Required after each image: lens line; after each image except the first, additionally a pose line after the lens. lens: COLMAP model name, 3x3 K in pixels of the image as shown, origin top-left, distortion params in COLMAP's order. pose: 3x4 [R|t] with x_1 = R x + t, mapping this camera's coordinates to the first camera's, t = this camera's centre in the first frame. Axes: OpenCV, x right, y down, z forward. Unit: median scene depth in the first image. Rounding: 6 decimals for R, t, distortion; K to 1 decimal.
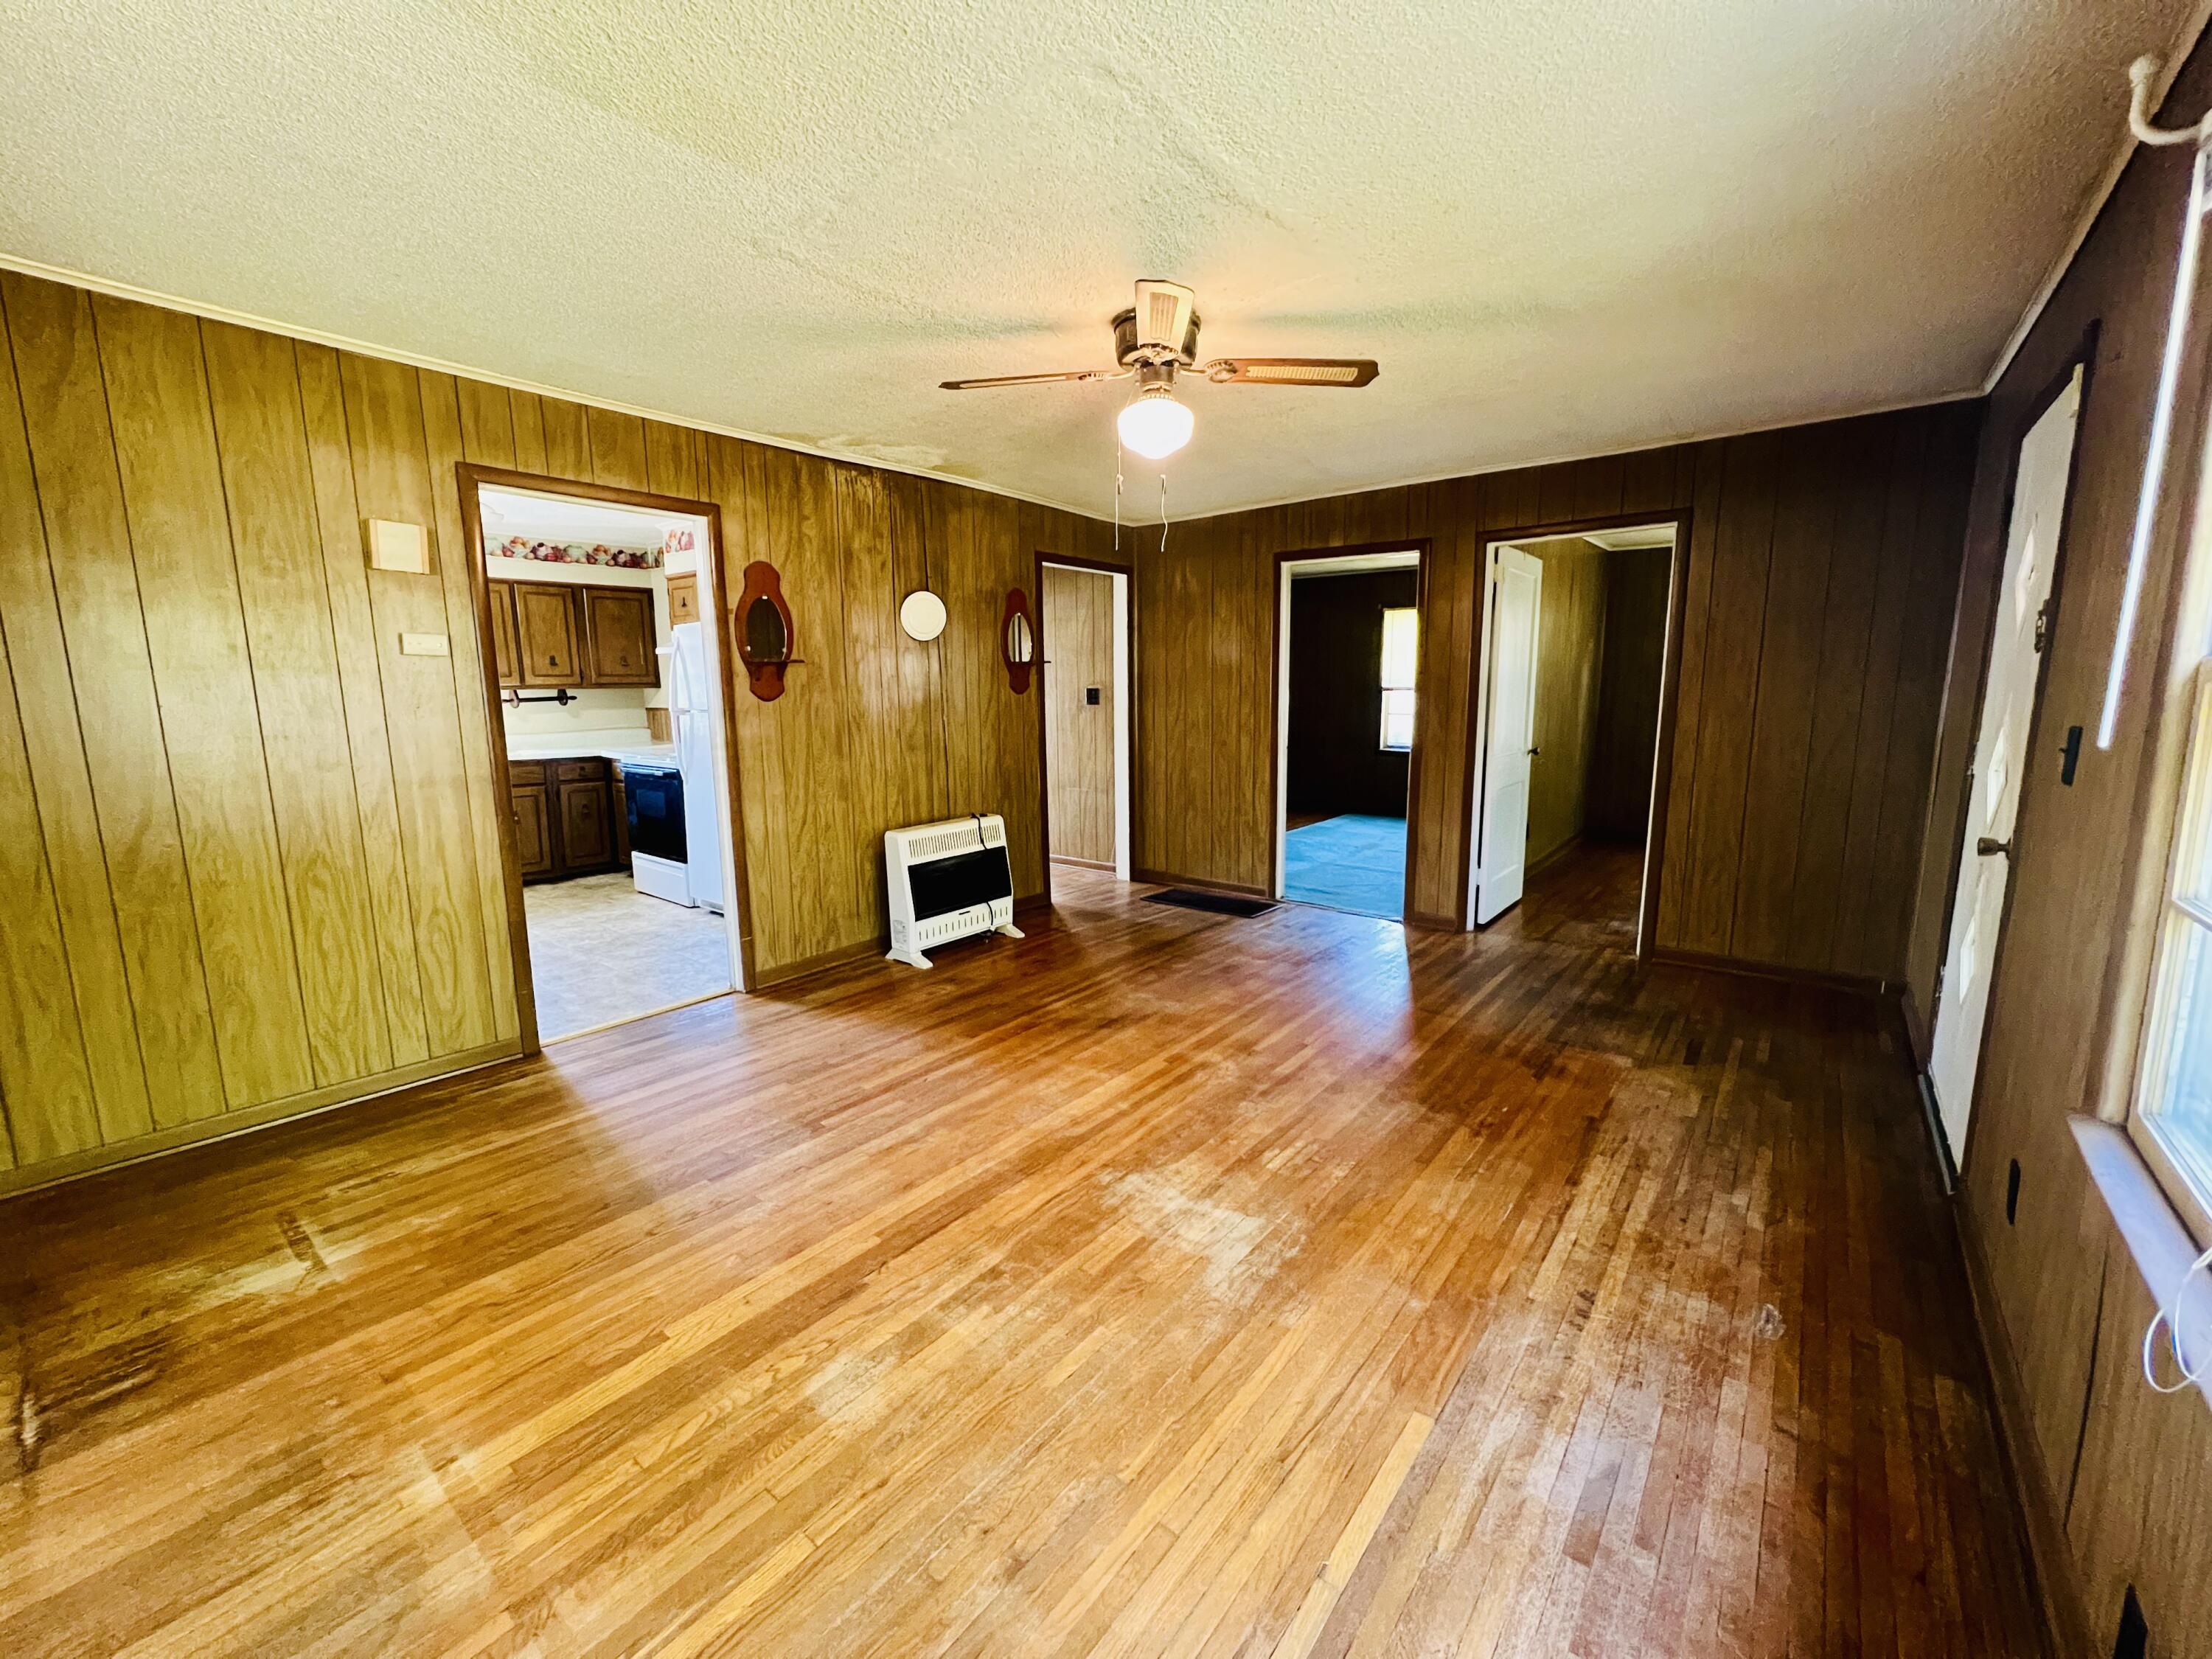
lens RADIAL K [[885.2, 0, 1097.6], [0, 885.2, 822.7], [0, 0, 1]] dist [-0.002337, 0.000599]
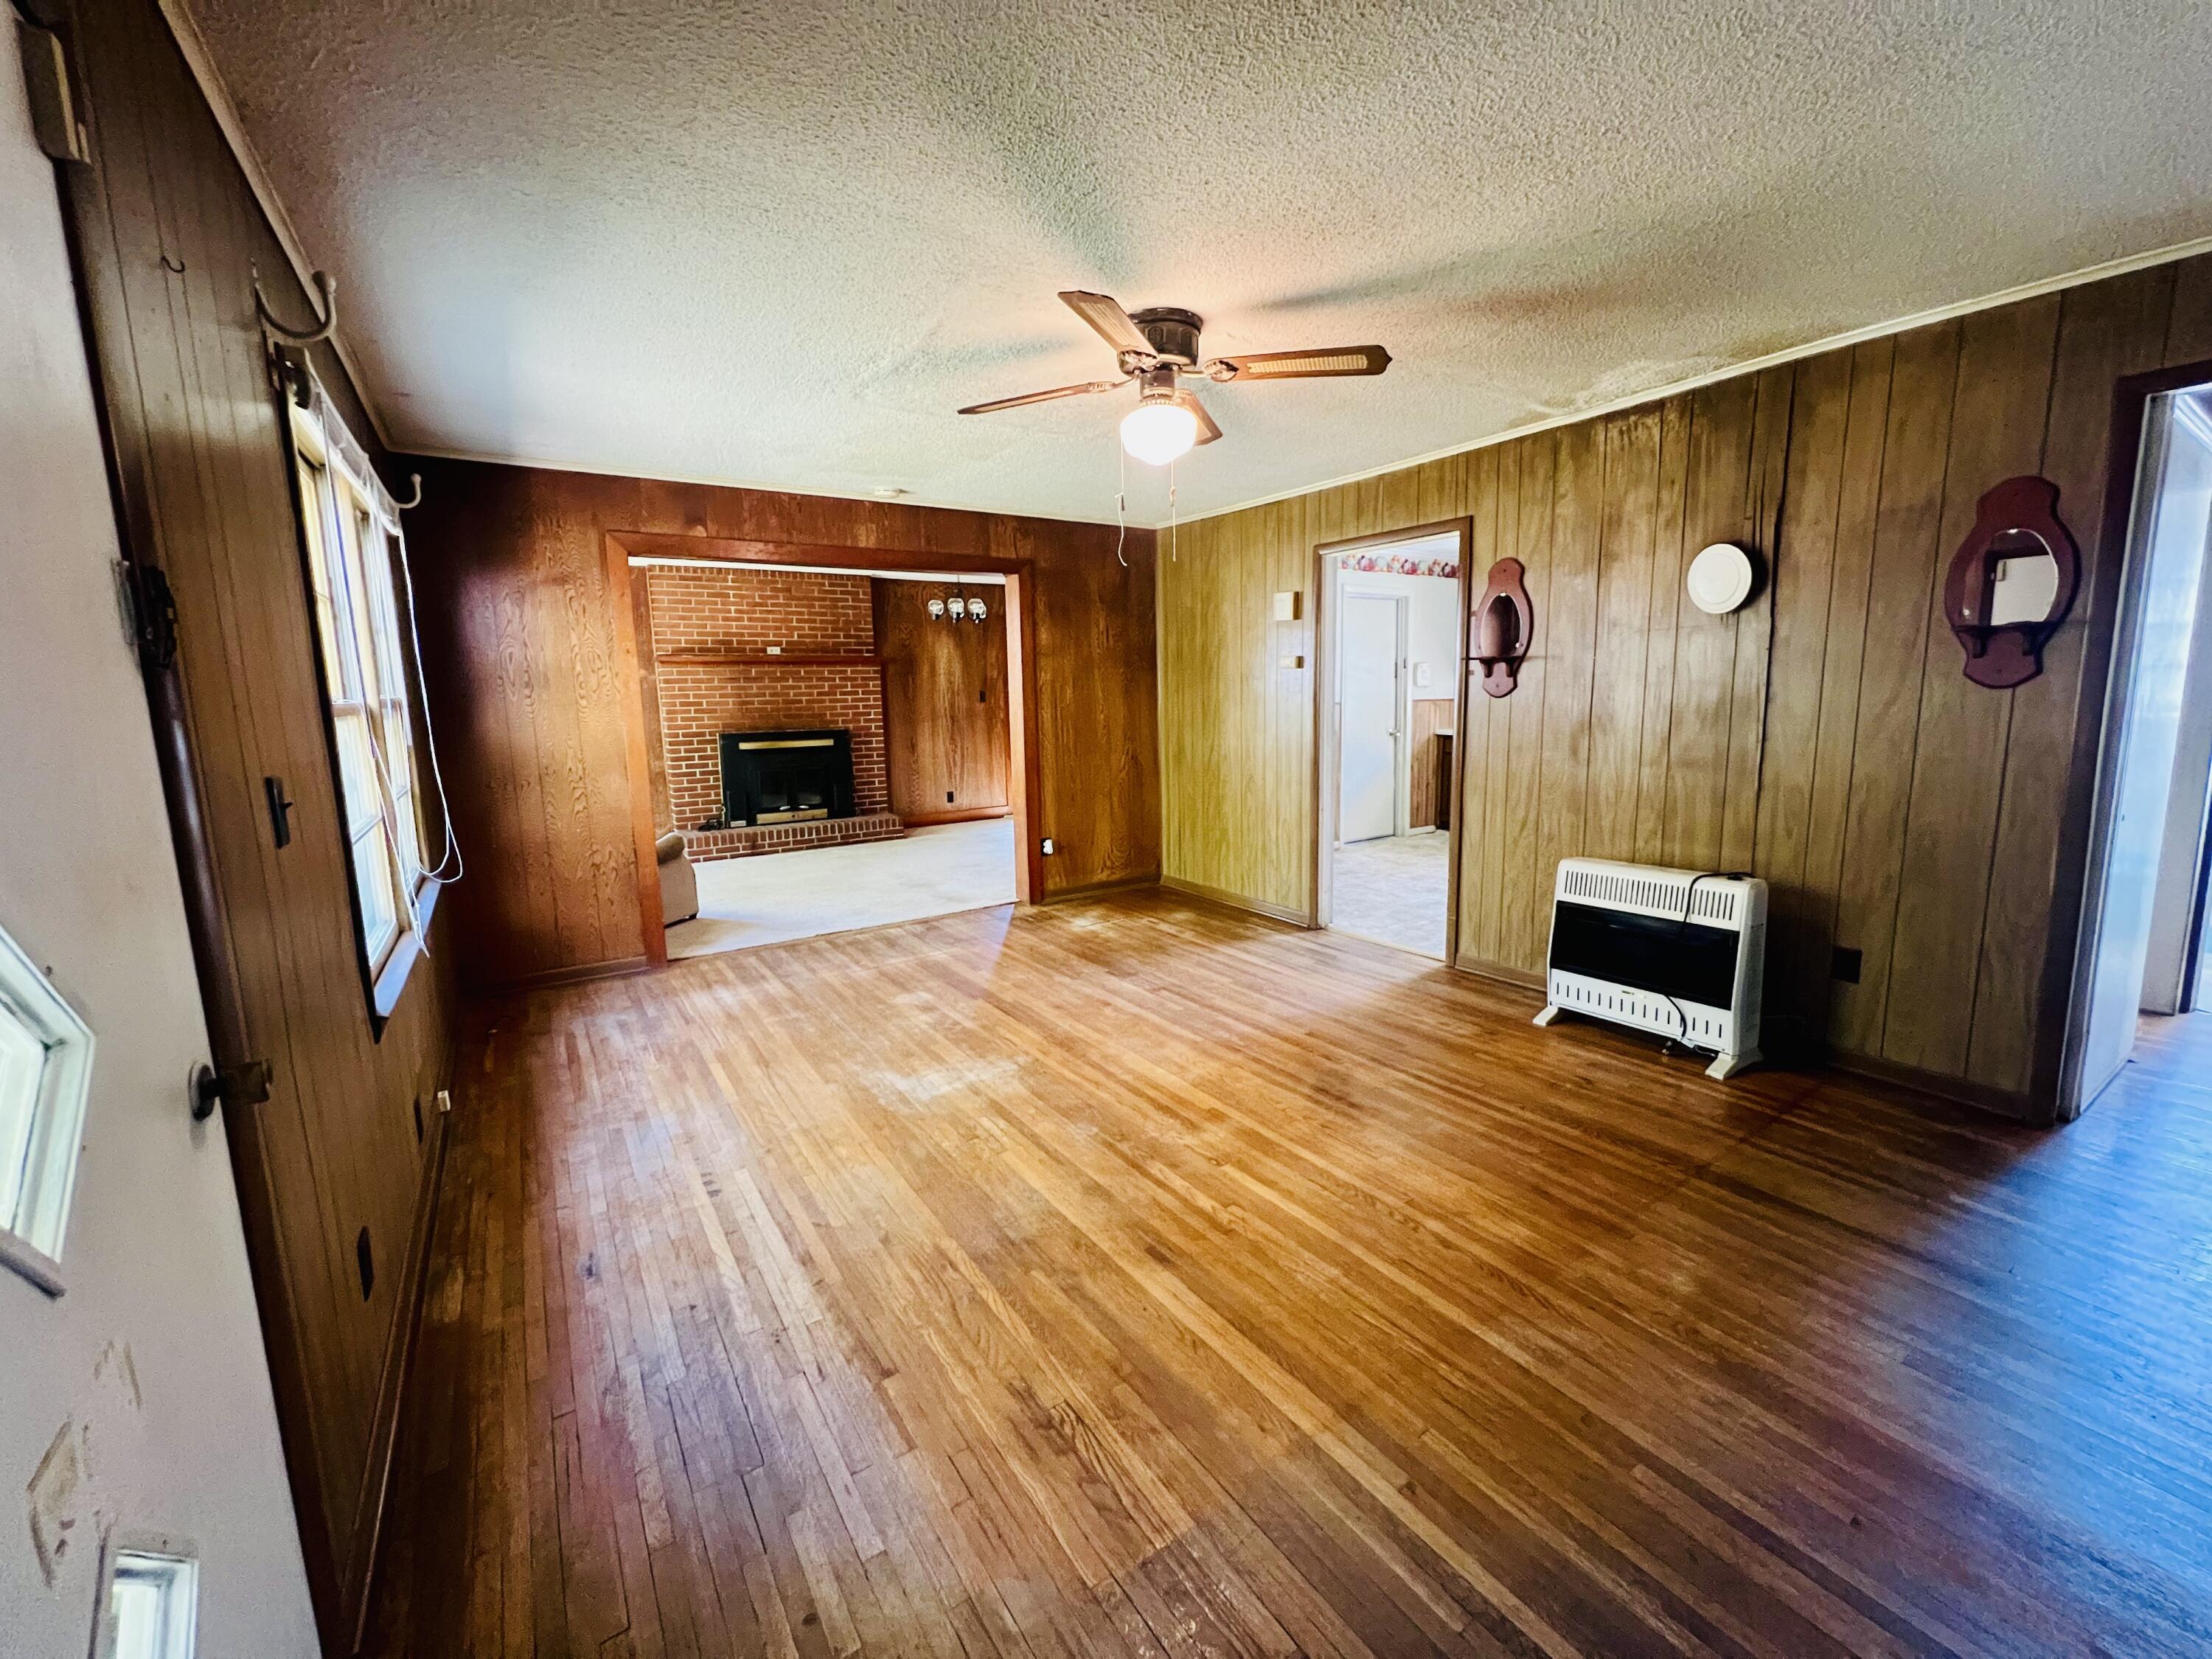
lens RADIAL K [[885.2, 0, 1097.6], [0, 885.2, 822.7], [0, 0, 1]] dist [-0.002337, 0.000599]
pose [[-0.296841, 0.154007, -0.942426, 0.783796], [-0.119547, 0.973152, 0.196683, -0.152494], [0.947414, 0.171048, -0.270460, 0.924854]]
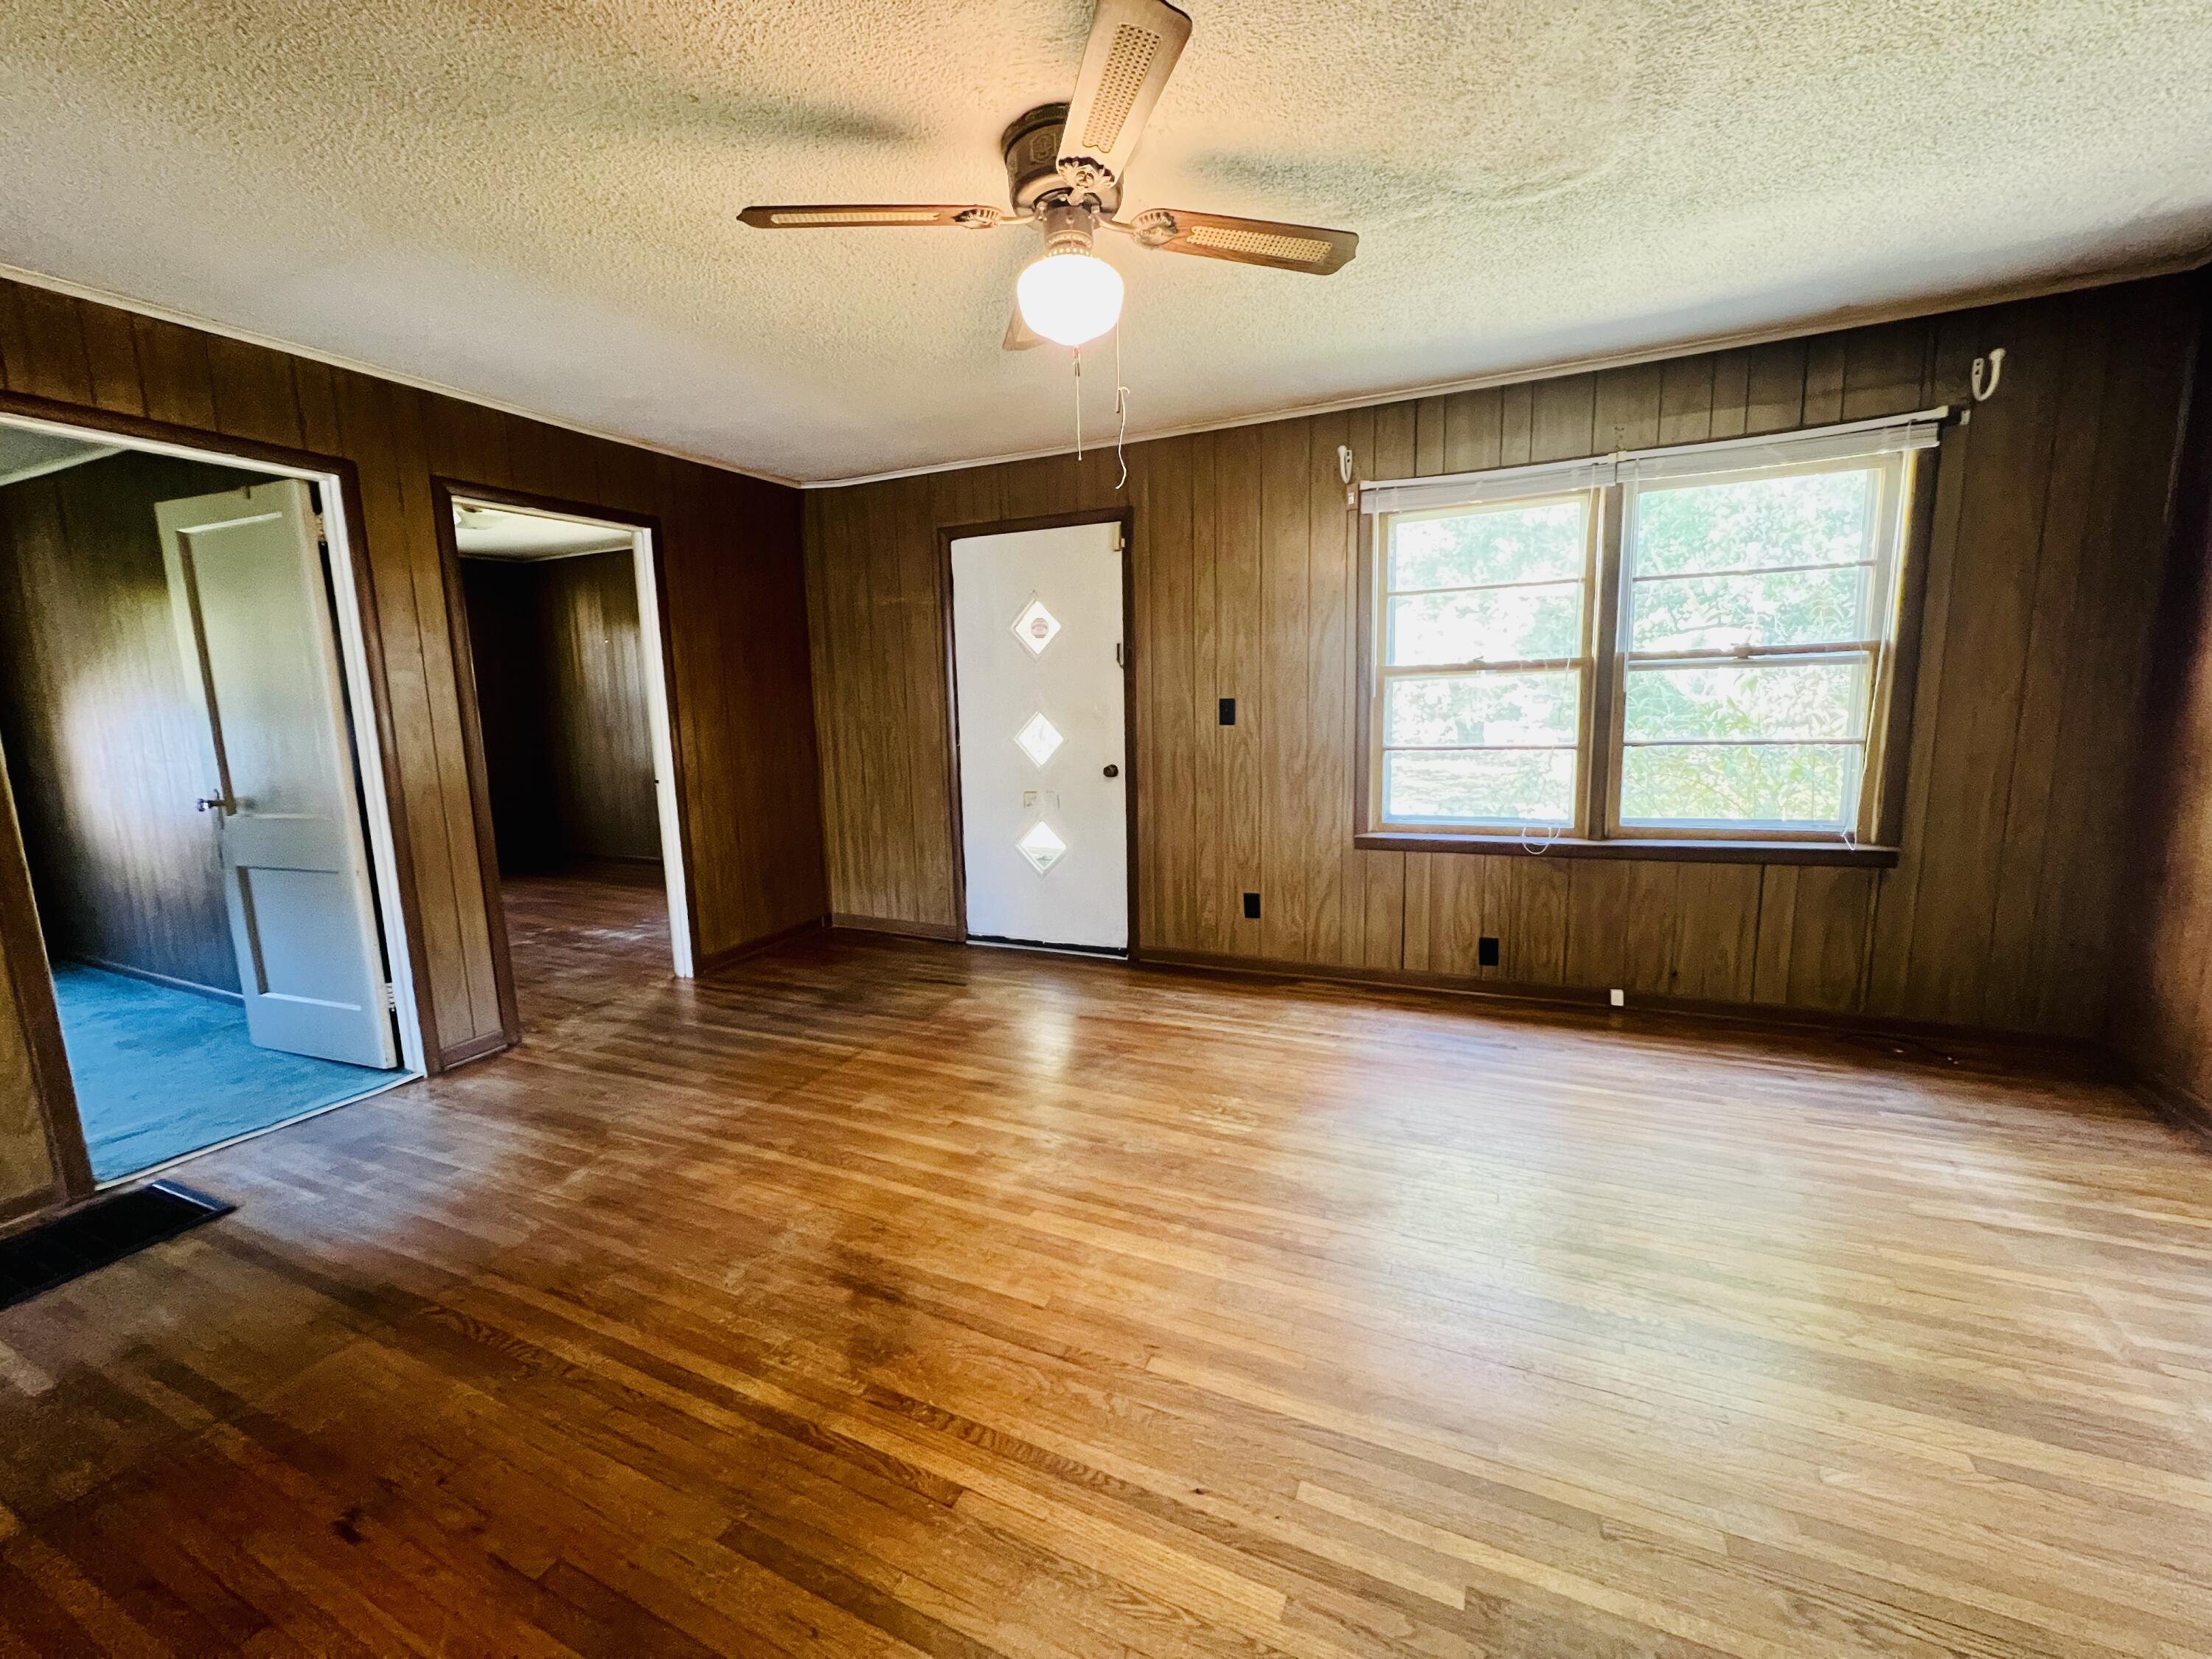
lens RADIAL K [[885.2, 0, 1097.6], [0, 885.2, 822.7], [0, 0, 1]] dist [-0.002337, 0.000599]
pose [[-0.251386, -0.127559, 0.959444, -0.481226], [0.175308, 0.968881, 0.174747, -0.119391], [-0.951878, 0.212127, -0.221201, 0.884780]]
